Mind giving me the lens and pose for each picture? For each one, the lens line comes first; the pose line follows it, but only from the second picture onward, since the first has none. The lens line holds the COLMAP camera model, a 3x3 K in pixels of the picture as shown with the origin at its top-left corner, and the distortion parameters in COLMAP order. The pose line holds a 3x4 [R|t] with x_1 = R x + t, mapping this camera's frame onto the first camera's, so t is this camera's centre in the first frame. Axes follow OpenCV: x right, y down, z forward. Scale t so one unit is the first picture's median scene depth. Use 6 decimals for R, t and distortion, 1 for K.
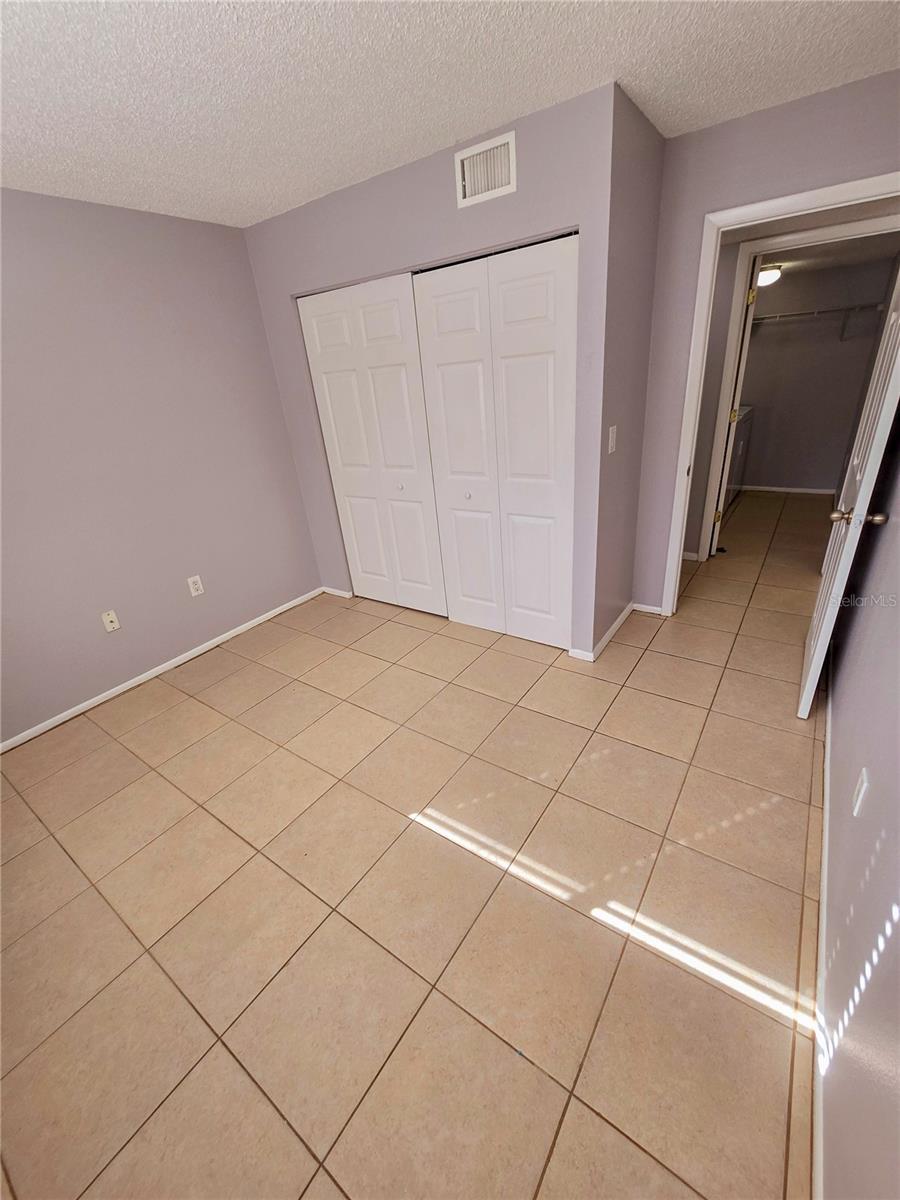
lens RADIAL K [[489.1, 0, 450.3], [0, 489.1, 601.5], [0, 0, 1]] dist [-0.002587, 0.000572]
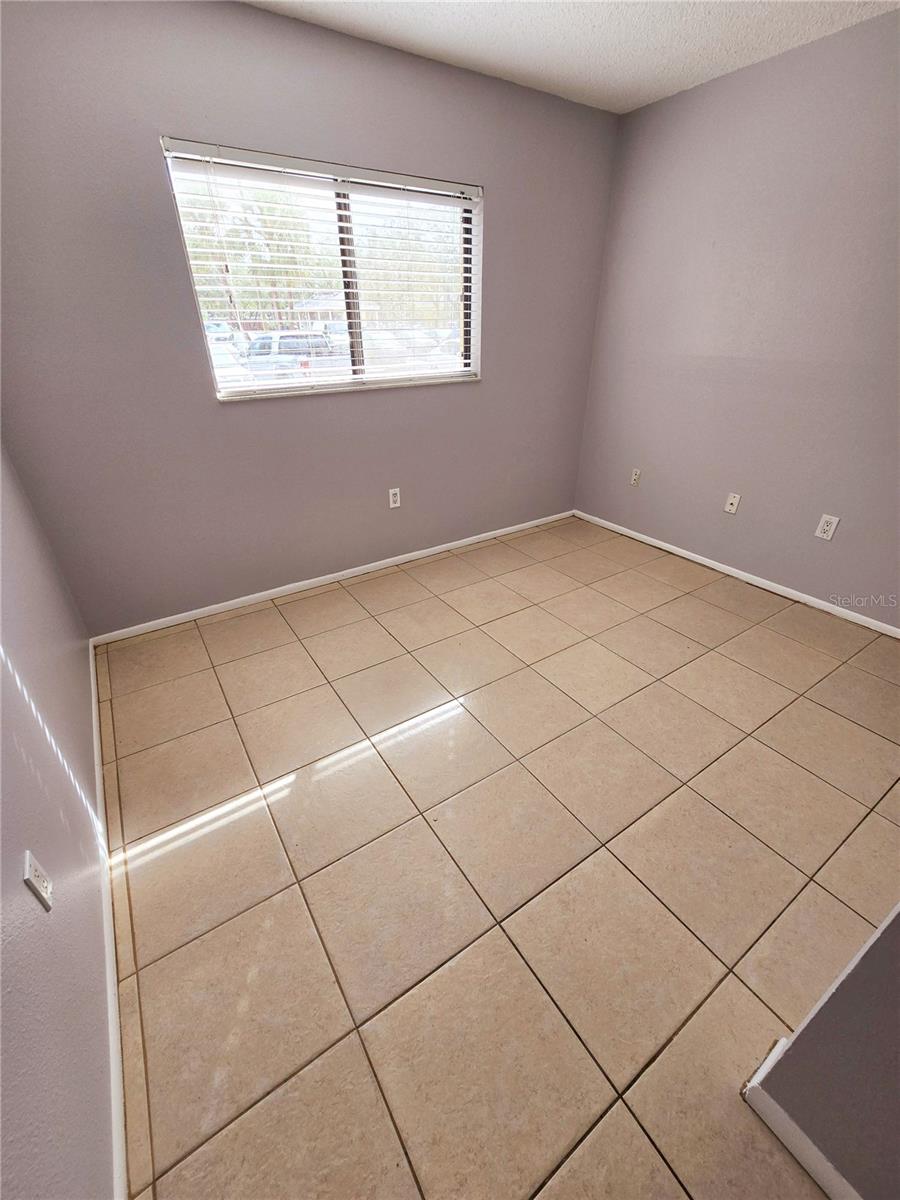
lens RADIAL K [[489.1, 0, 449.9], [0, 489.1, 601.0], [0, 0, 1]] dist [-0.002587, 0.000572]
pose [[-0.359166, 0.538417, -0.762304, 0.695090], [-0.363852, 0.671390, 0.645636, -0.434954], [0.859425, 0.509257, -0.045237, 0.989215]]
